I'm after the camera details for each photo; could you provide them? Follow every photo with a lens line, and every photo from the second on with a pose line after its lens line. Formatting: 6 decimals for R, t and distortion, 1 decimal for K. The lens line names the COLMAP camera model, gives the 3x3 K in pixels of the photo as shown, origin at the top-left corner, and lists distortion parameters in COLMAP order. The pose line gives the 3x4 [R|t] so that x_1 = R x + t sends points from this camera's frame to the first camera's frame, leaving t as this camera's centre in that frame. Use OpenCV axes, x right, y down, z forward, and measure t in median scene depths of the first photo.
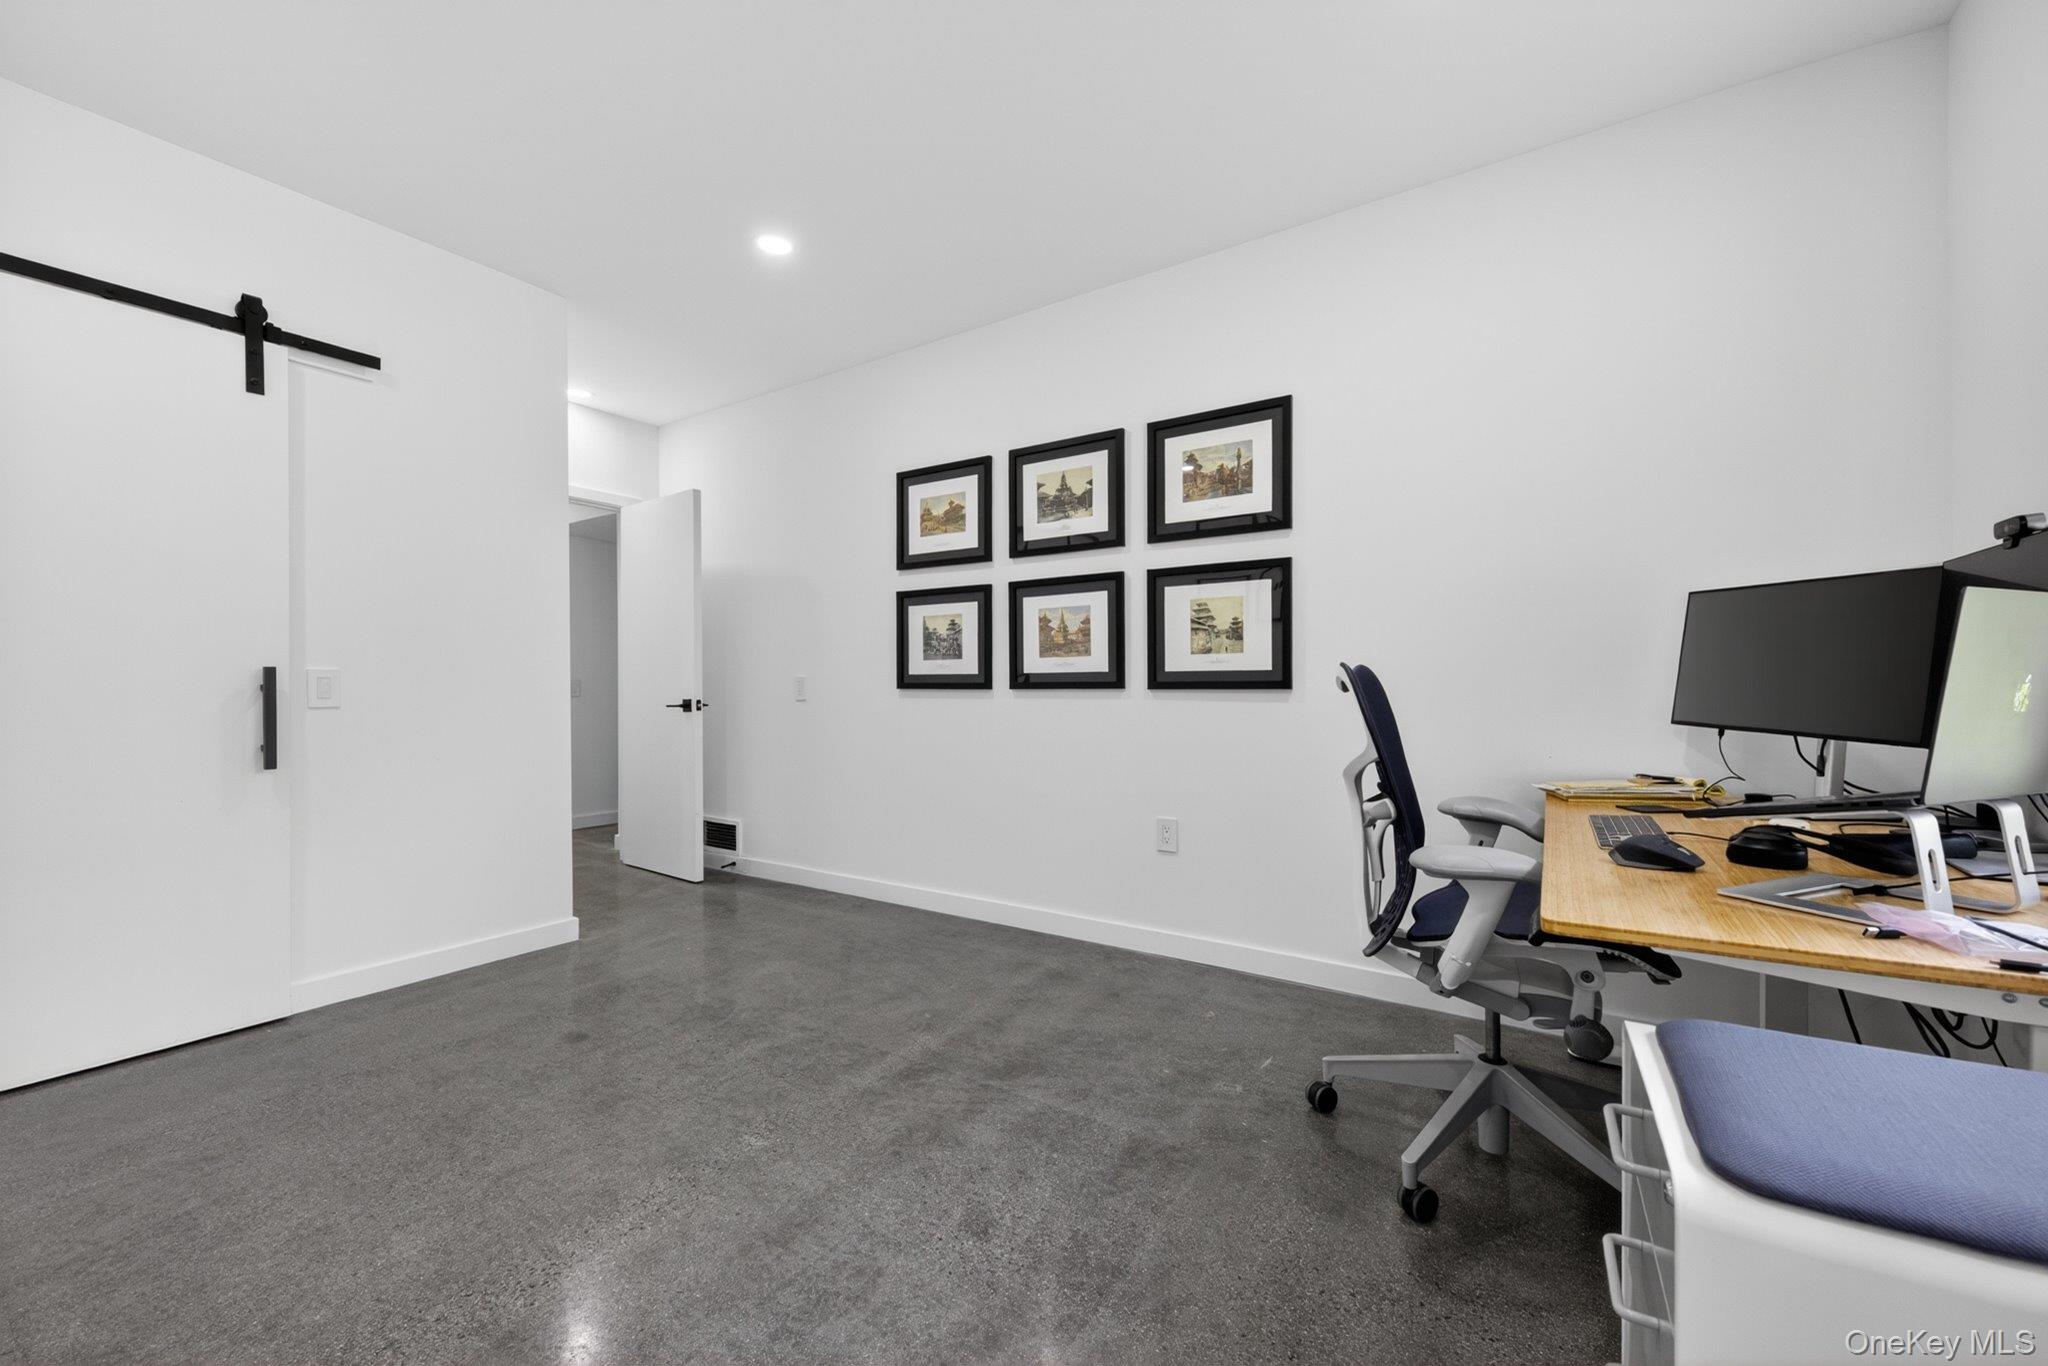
lens RADIAL K [[792.5, 0, 1016.7], [0, 792.5, 695.3], [0, 0, 1]] dist [-0.009739, -0.000281]
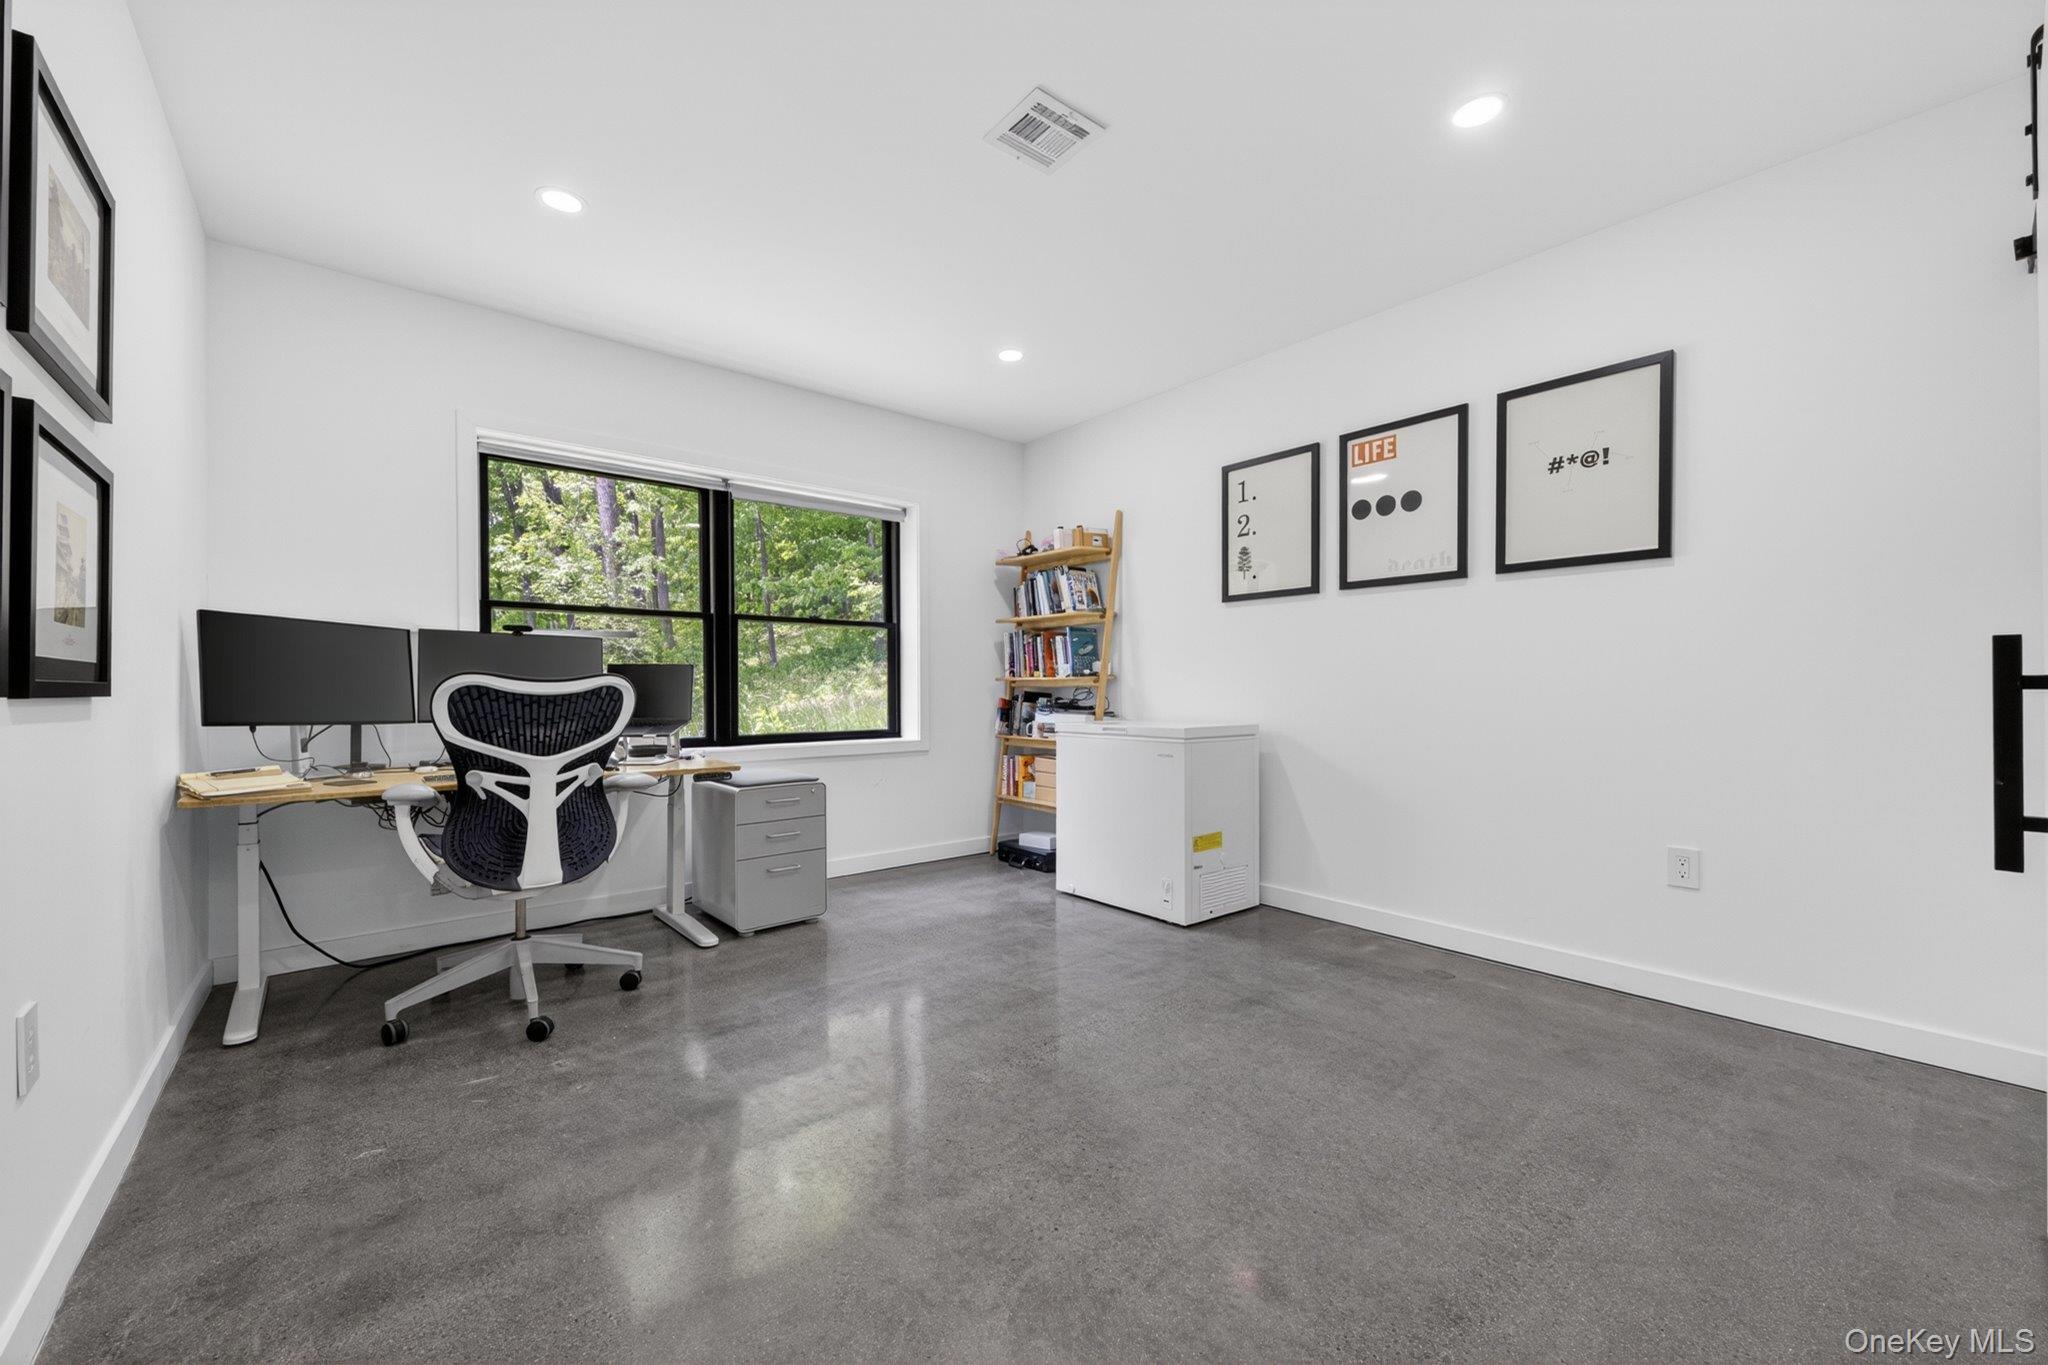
lens RADIAL K [[792.5, 0, 1016.7], [0, 792.5, 694.8], [0, 0, 1]] dist [-0.009739, -0.000281]
pose [[-0.956410, 0.001161, 0.292024, -0.634767], [0.007421, 0.999766, 0.020331, -0.023302], [-0.291932, 0.021612, -0.956195, 1.831574]]
